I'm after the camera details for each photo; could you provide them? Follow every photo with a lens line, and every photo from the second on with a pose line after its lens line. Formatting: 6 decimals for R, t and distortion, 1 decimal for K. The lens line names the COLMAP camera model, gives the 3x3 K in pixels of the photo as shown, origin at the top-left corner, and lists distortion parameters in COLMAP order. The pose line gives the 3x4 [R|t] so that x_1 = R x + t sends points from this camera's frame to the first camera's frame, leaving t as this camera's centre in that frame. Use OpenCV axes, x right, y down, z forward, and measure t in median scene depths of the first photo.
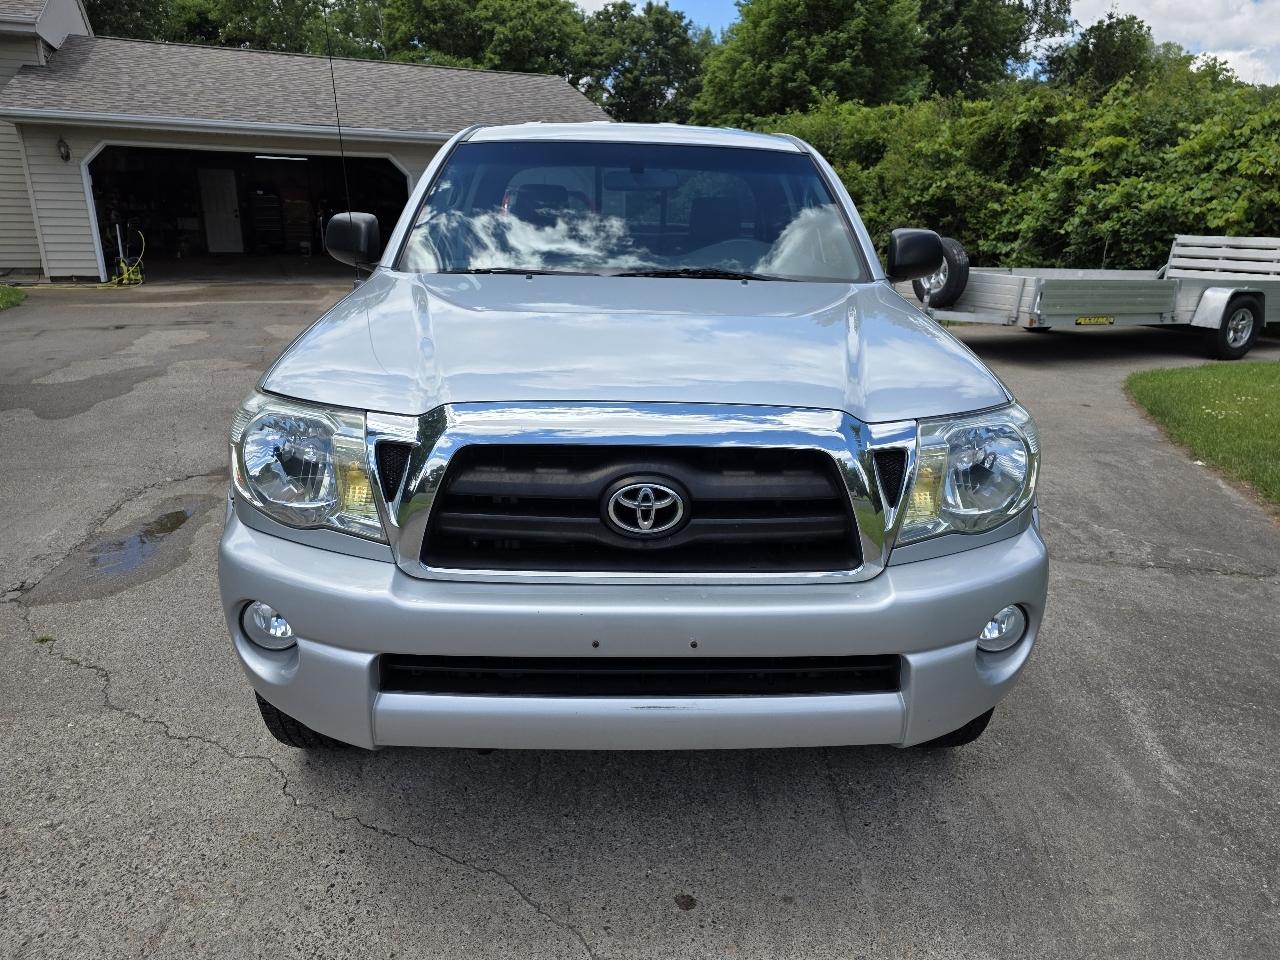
lens RADIAL K [[876.6, 0, 678.3], [0, 876.6, 489.4], [0, 0, 1]] dist [-0.000899, -0.003519]
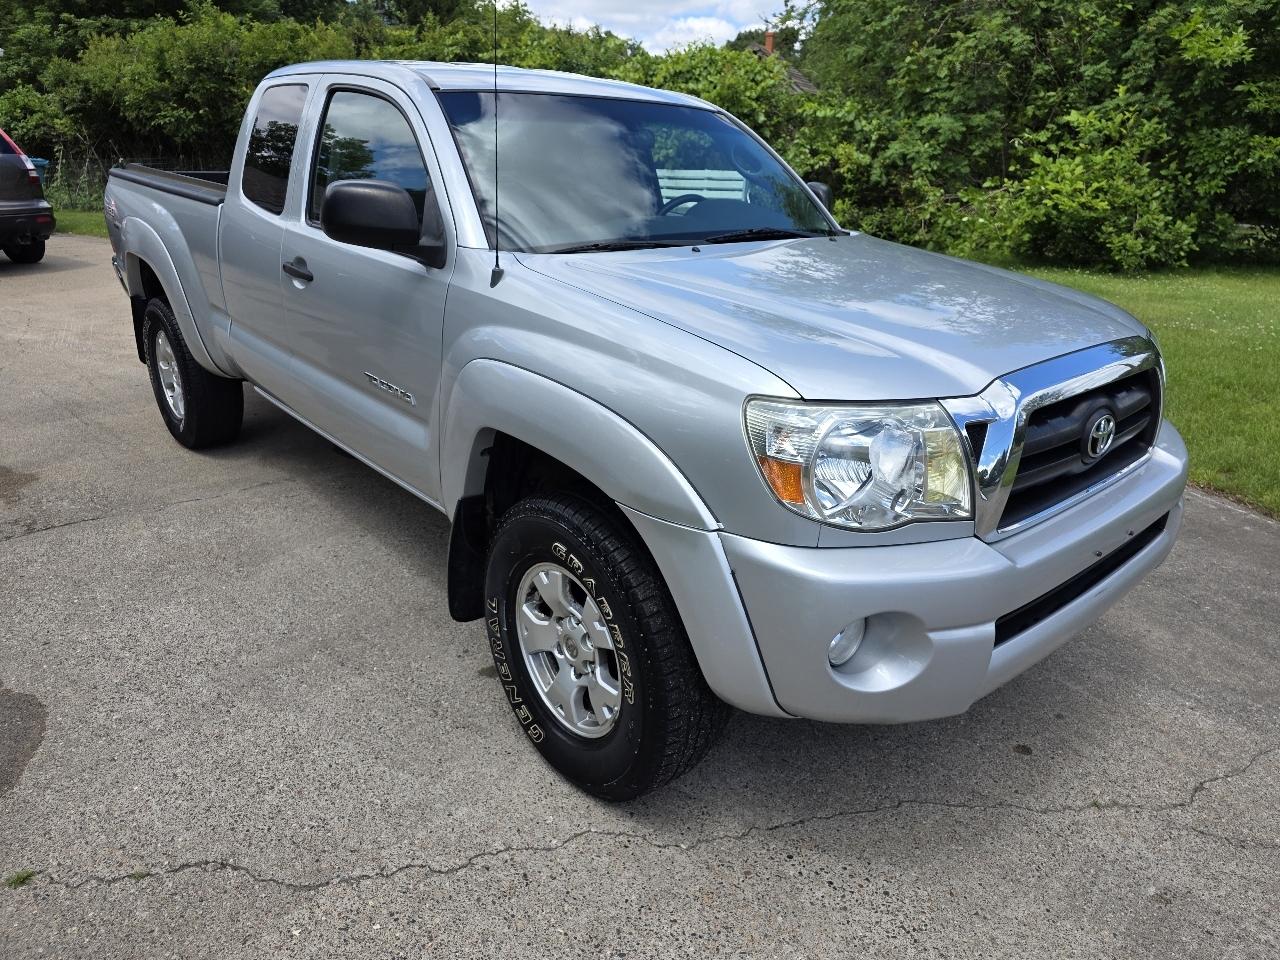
lens RADIAL K [[866.3, 0, 640.0], [0, 866.3, 480.0], [0, 0, 1]] dist [0.034350, -0.027444]
pose [[0.766987, -0.225036, 0.600908, -0.221507], [0.182602, 0.974312, 0.131804, -0.034315], [-0.615132, 0.008635, 0.788376, 0.073681]]
